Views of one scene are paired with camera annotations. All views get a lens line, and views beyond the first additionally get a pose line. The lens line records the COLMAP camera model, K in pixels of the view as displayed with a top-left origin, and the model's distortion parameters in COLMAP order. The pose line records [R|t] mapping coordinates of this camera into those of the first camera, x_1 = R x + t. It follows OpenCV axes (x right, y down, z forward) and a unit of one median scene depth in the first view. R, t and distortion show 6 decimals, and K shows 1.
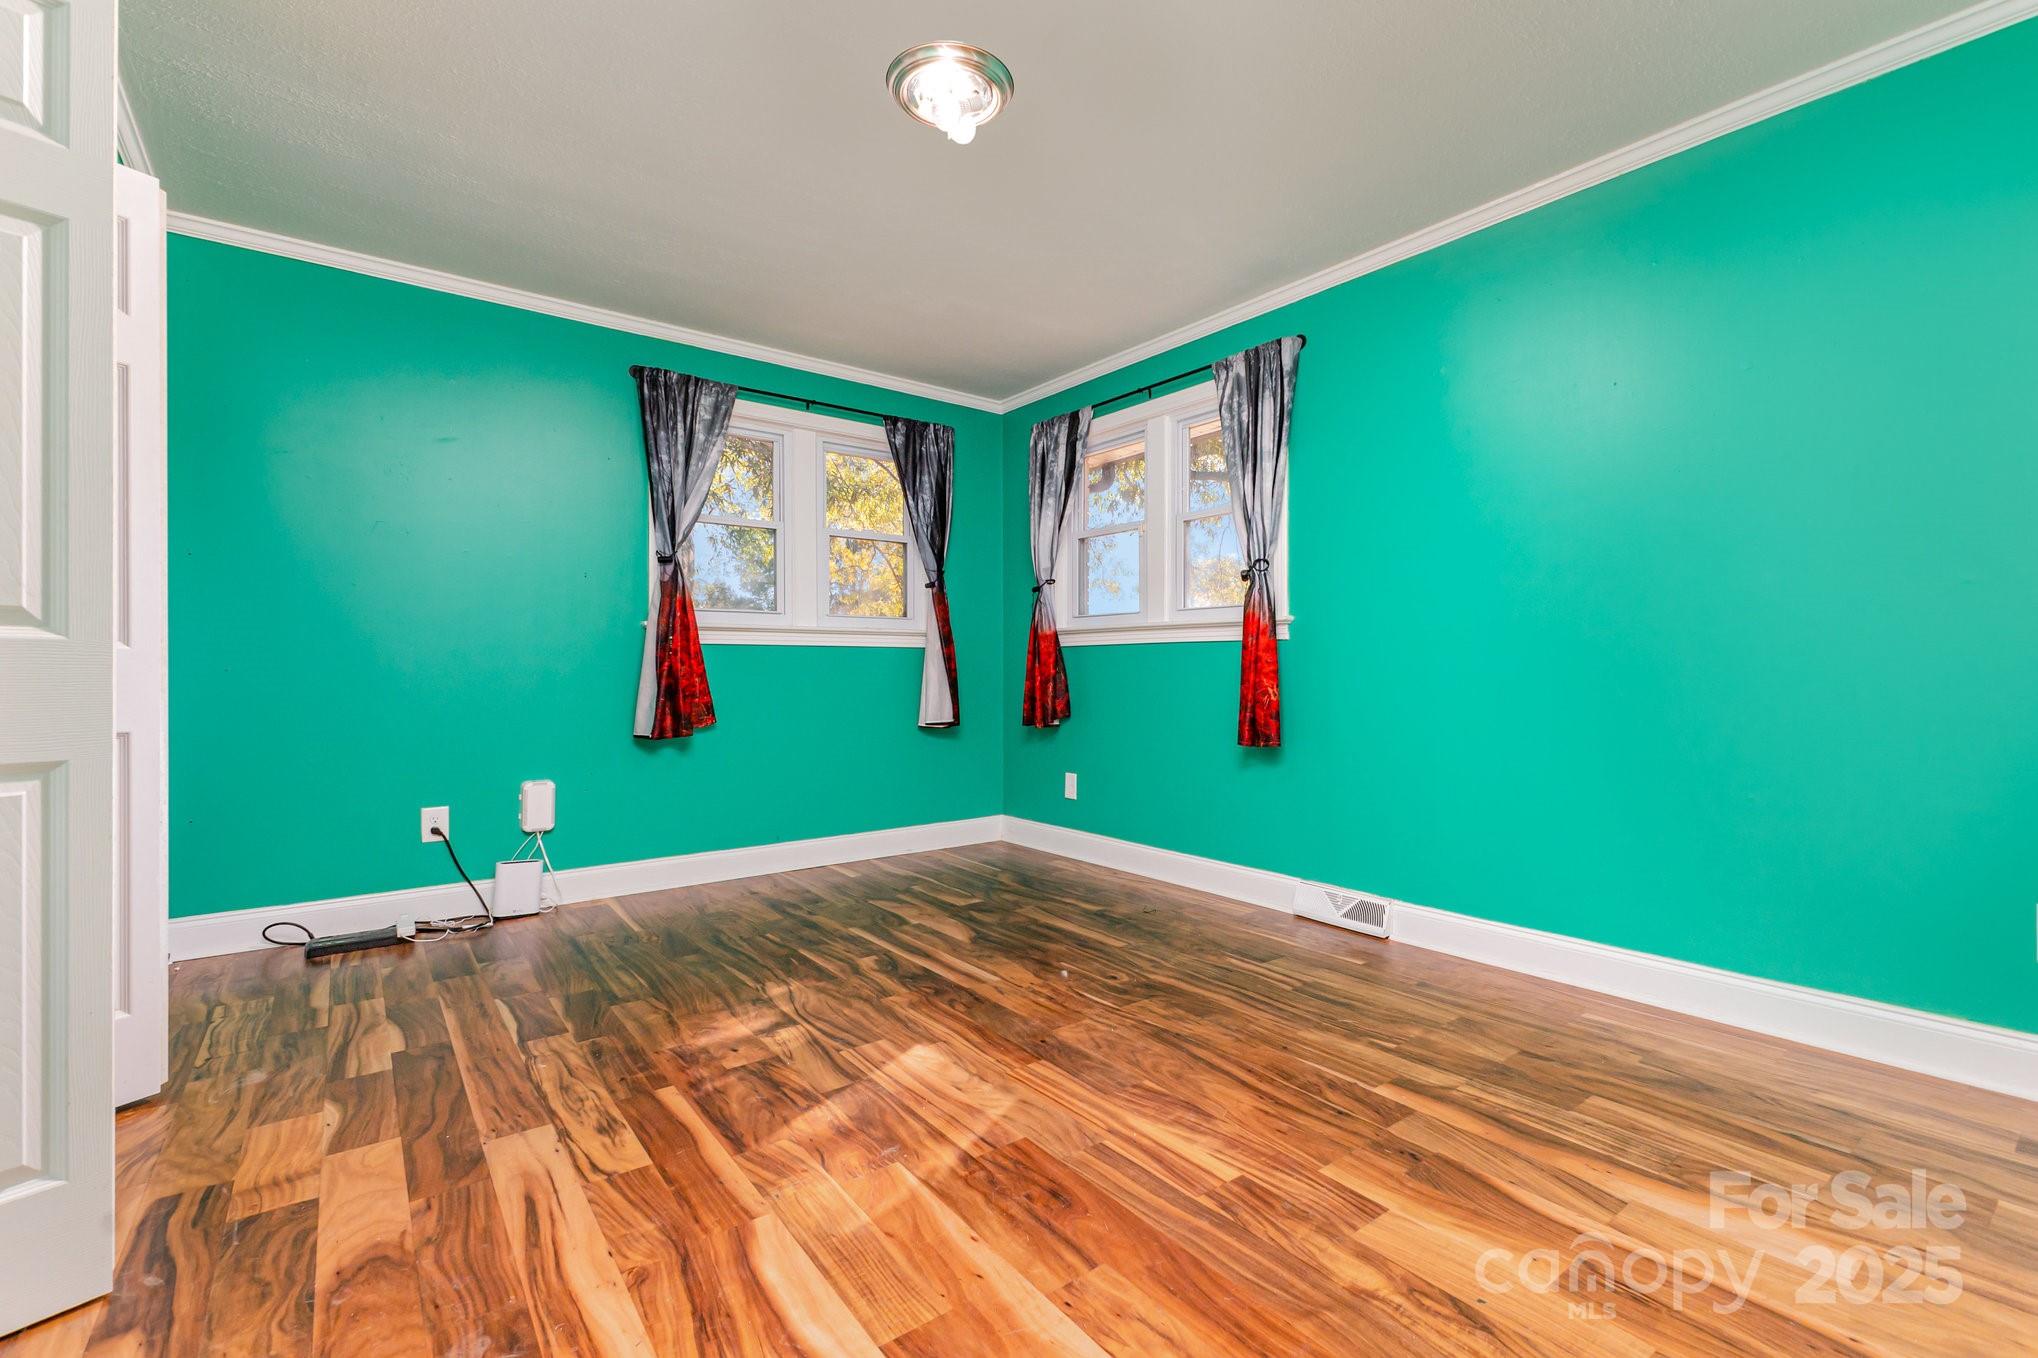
lens RADIAL K [[886.3, 0, 1021.6], [0, 886.3, 687.6], [0, 0, 1]] dist [0.013161, -0.001529]
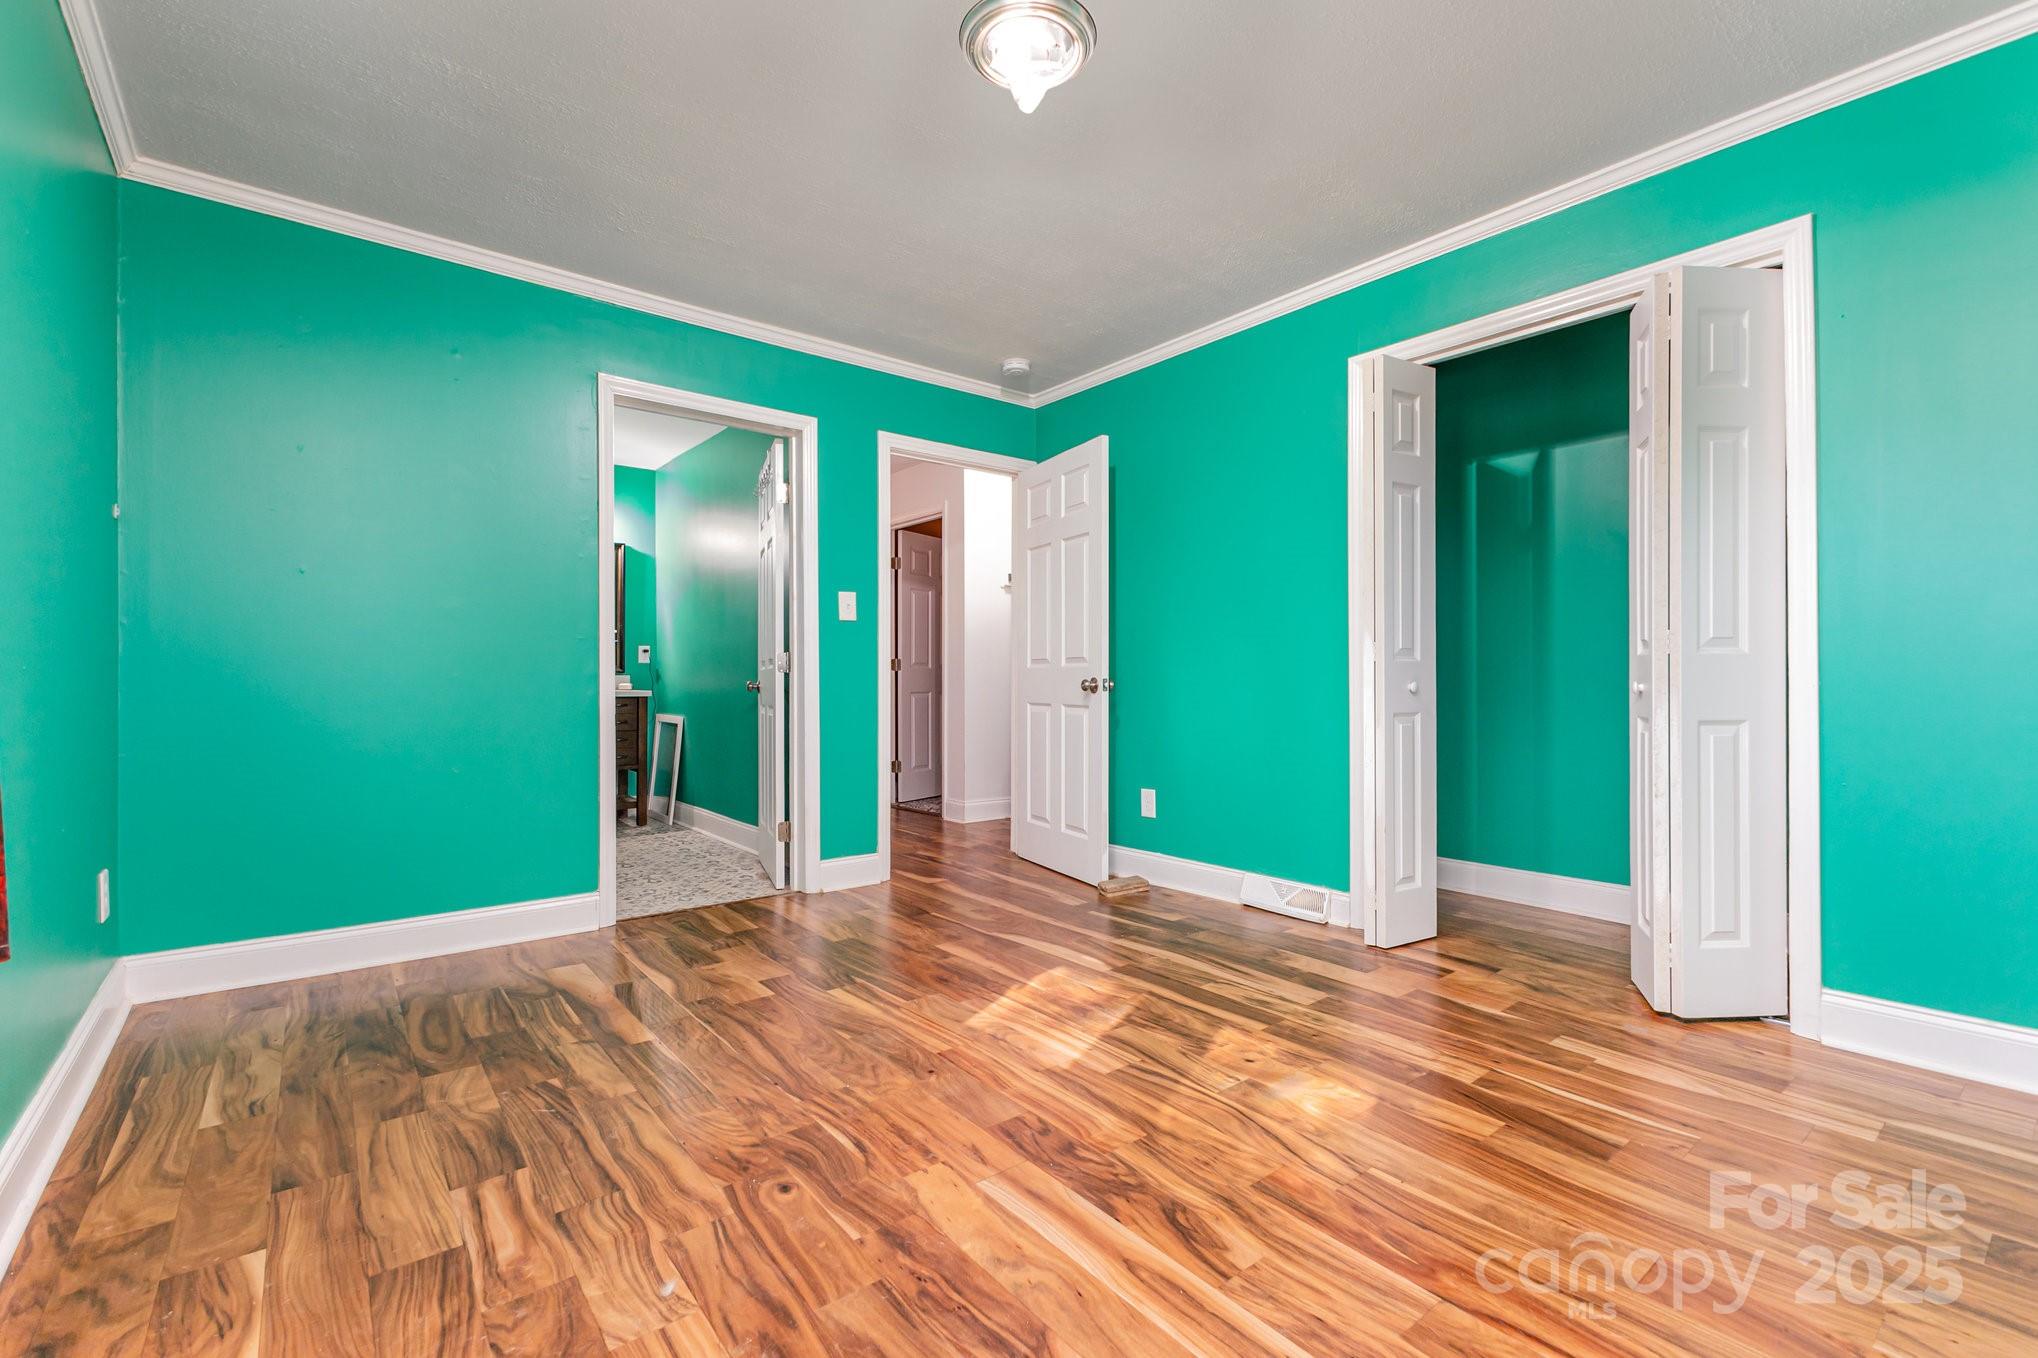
lens RADIAL K [[886.3, 0, 1021.6], [0, 886.3, 687.6], [0, 0, 1]] dist [0.013161, -0.001529]
pose [[-0.999732, 0.004971, -0.022626, -0.050638], [0.004299, 0.999551, 0.029646, -0.030123], [0.022763, 0.029541, -0.999304, 1.903965]]
